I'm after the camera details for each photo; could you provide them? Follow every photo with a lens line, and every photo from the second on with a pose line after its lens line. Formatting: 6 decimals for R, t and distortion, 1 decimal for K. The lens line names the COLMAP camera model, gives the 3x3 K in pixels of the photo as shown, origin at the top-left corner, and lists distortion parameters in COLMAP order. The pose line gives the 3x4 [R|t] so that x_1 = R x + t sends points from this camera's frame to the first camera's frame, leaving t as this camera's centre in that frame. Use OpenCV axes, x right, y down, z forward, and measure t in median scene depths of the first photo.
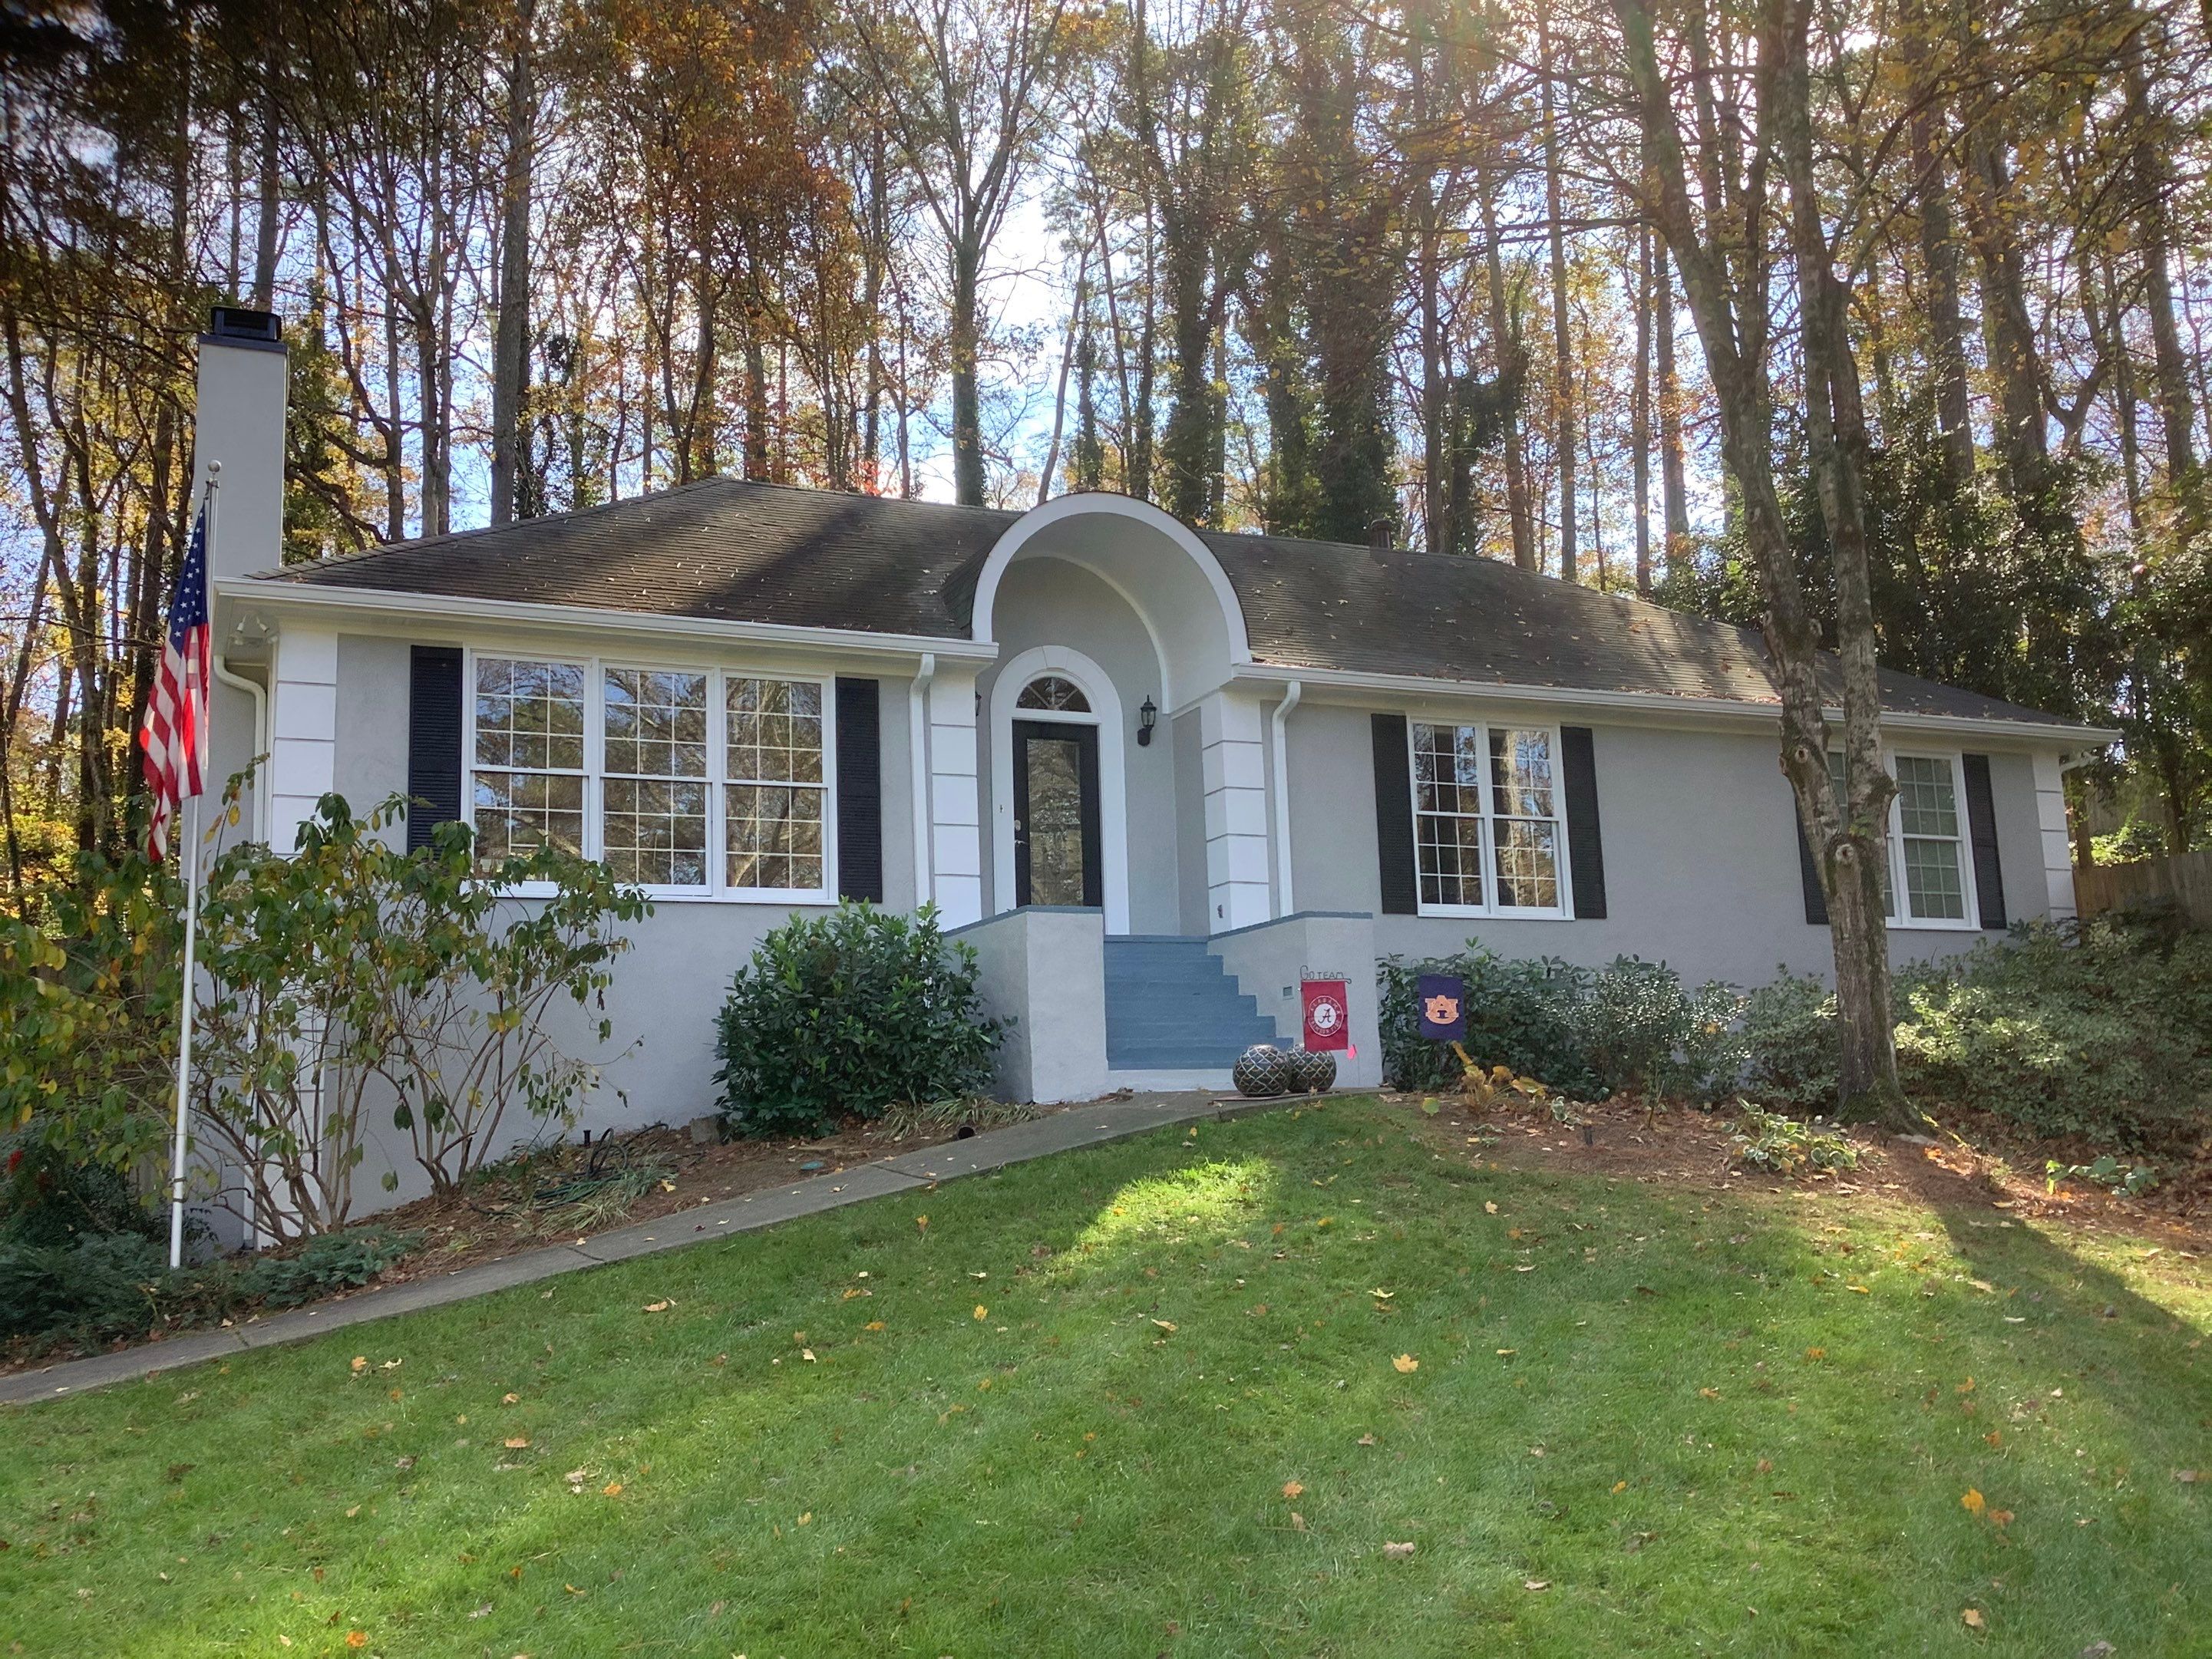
lens RADIAL K [[2013.7, 0, 1106.0], [0, 2013.7, 829.5], [0, 0, 1]] dist [0.086504, -0.160009]
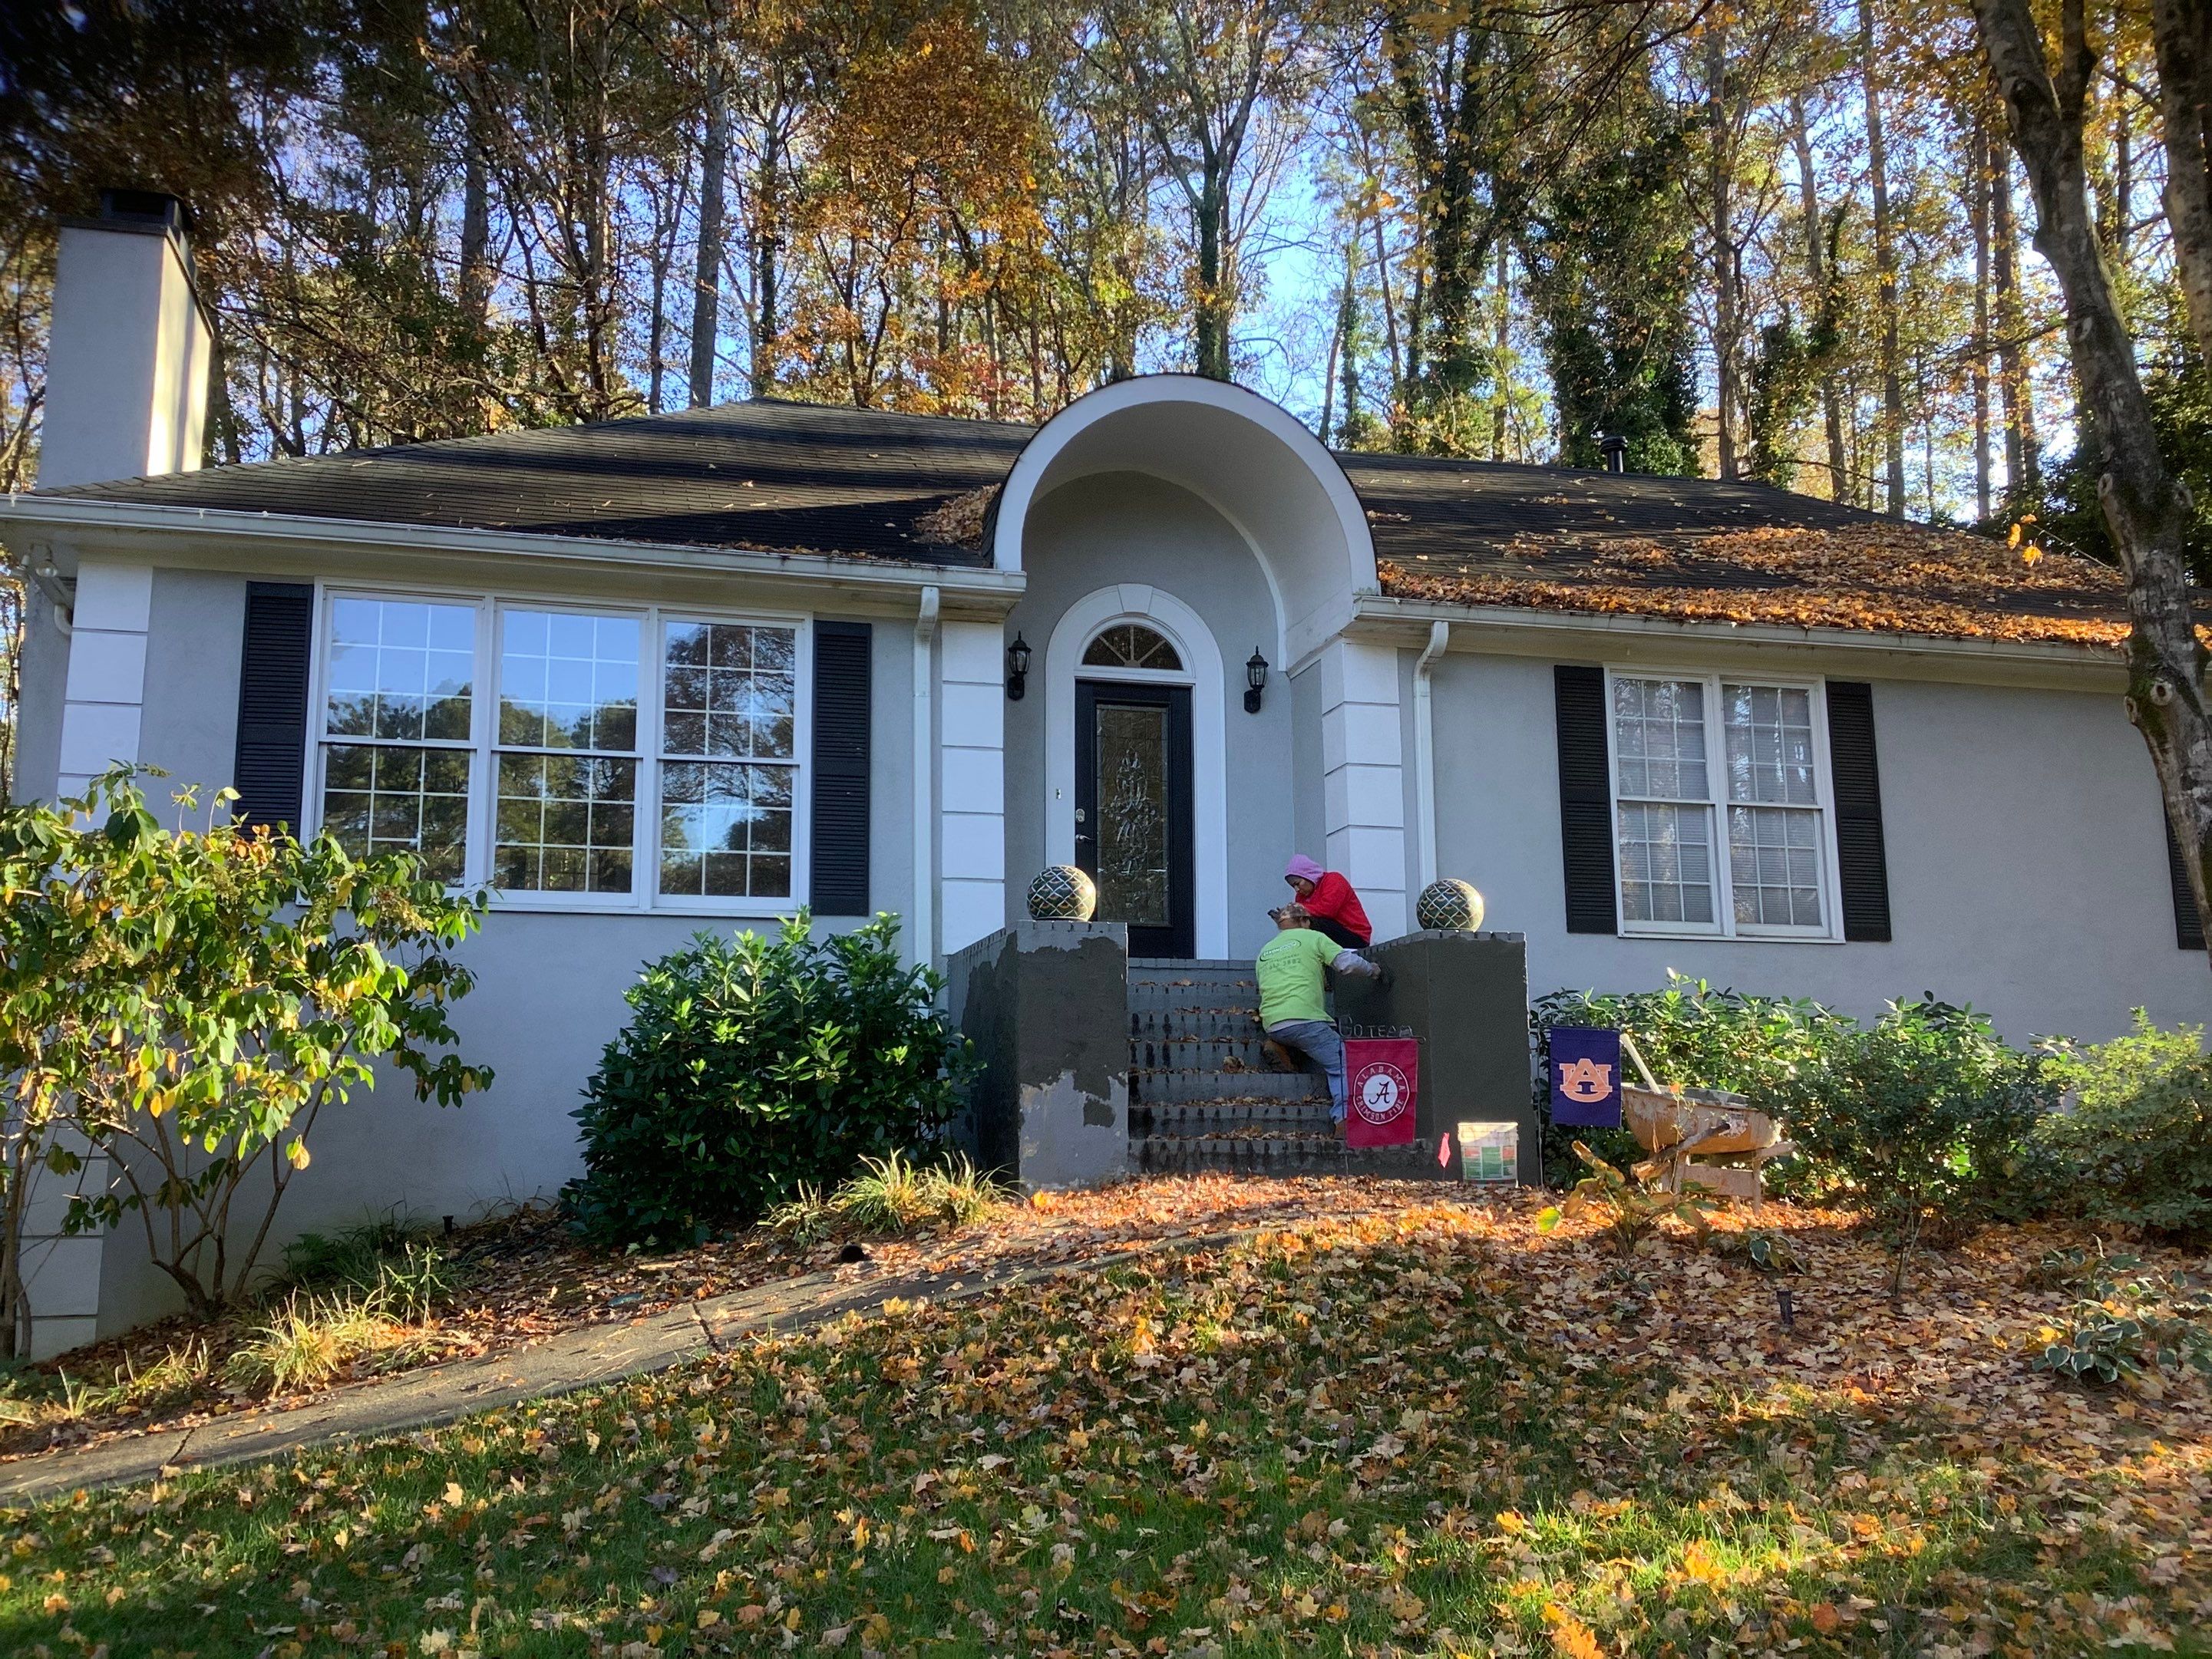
lens RADIAL K [[2013.7, 0, 1106.0], [0, 2013.7, 829.5], [0, 0, 1]] dist [0.086504, -0.160009]
pose [[0.987770, -0.002504, -0.155899, 0.086454], [0.001829, 0.999988, -0.004477, 0.006727], [0.155909, 0.004137, 0.987763, 0.237708]]
